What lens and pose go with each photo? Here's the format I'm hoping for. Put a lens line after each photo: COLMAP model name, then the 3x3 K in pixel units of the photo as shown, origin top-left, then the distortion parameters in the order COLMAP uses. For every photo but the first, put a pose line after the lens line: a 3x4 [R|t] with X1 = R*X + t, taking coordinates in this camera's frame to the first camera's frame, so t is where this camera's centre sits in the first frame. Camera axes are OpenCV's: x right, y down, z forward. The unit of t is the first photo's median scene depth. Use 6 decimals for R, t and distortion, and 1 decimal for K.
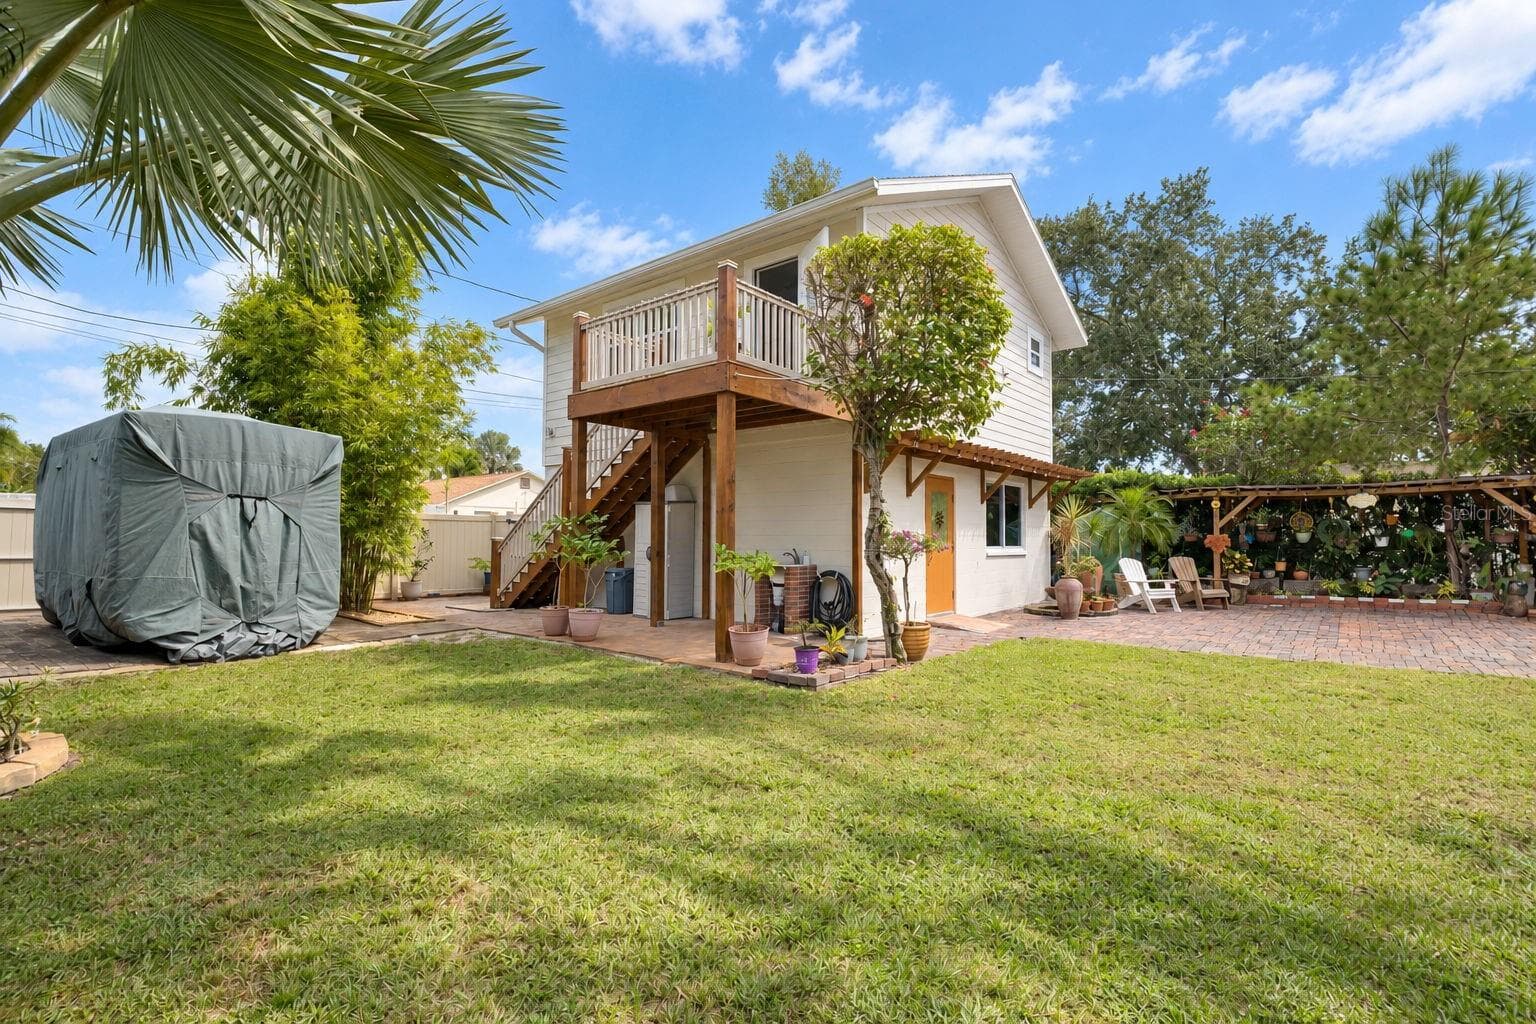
lens RADIAL K [[694.9, 0, 768.0], [0, 694.9, 512.0], [0, 0, 1]] dist [-0.001163, -0.000312]
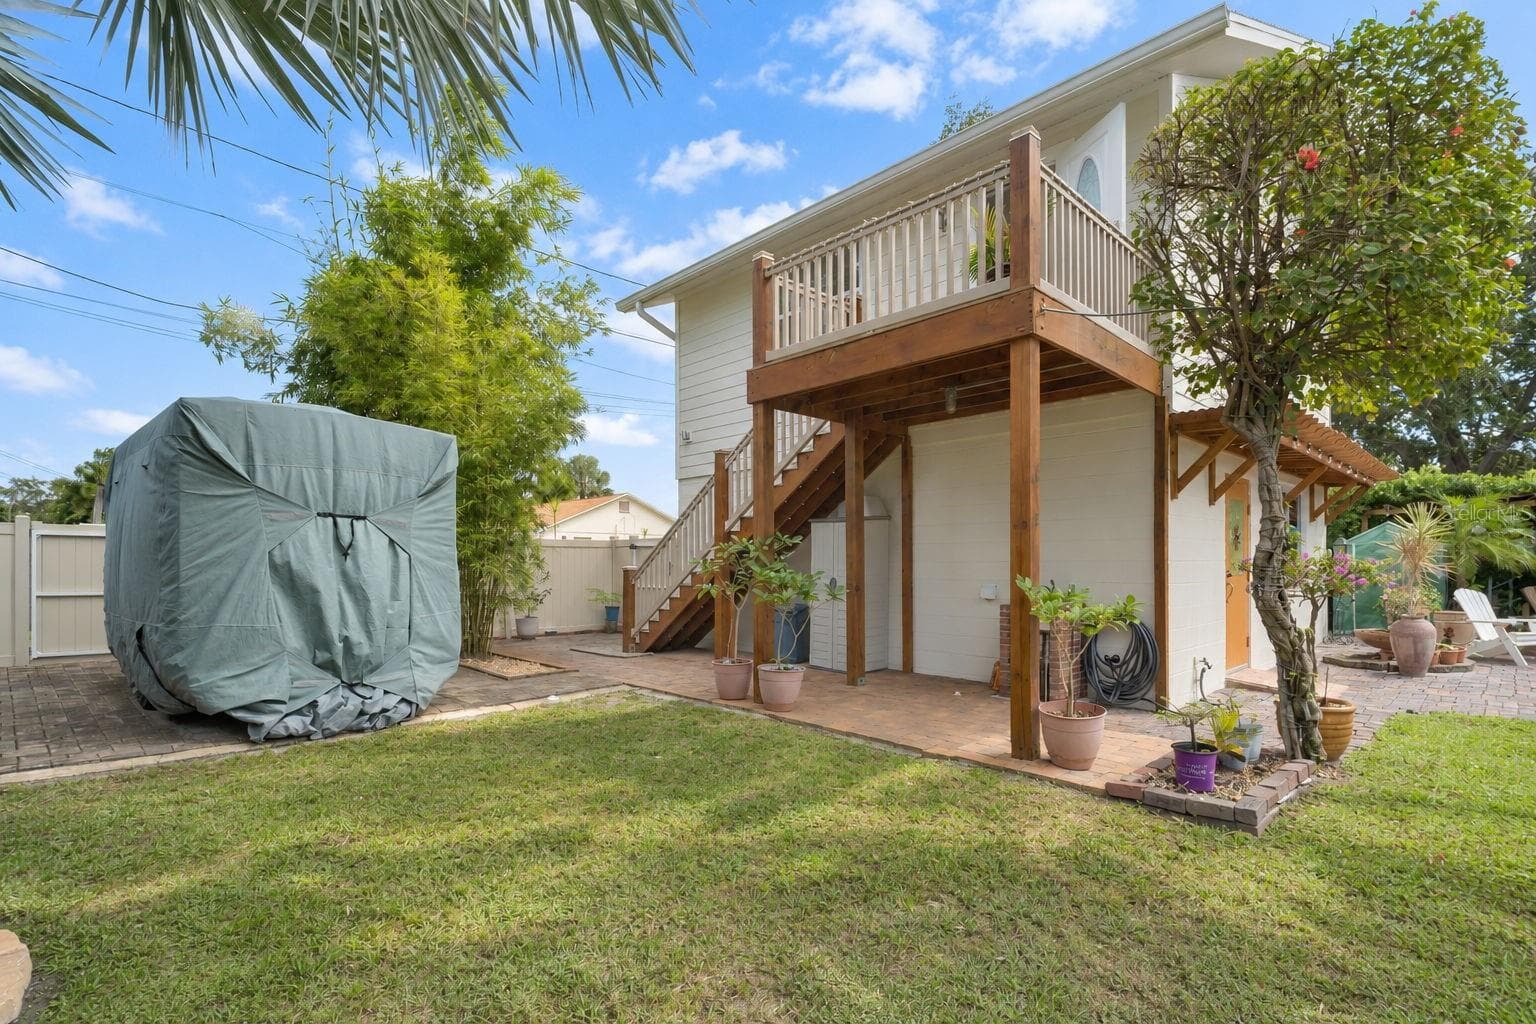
lens RADIAL K [[721.2, 0, 763.4], [0, 721.2, 571.2], [0, 0, 1]] dist [0.026401, -0.000122]
pose [[0.993142, -0.004618, -0.116820, -0.184403], [0.010236, 0.998817, 0.047542, 0.005302], [0.116462, -0.048412, 0.992015, 0.241716]]
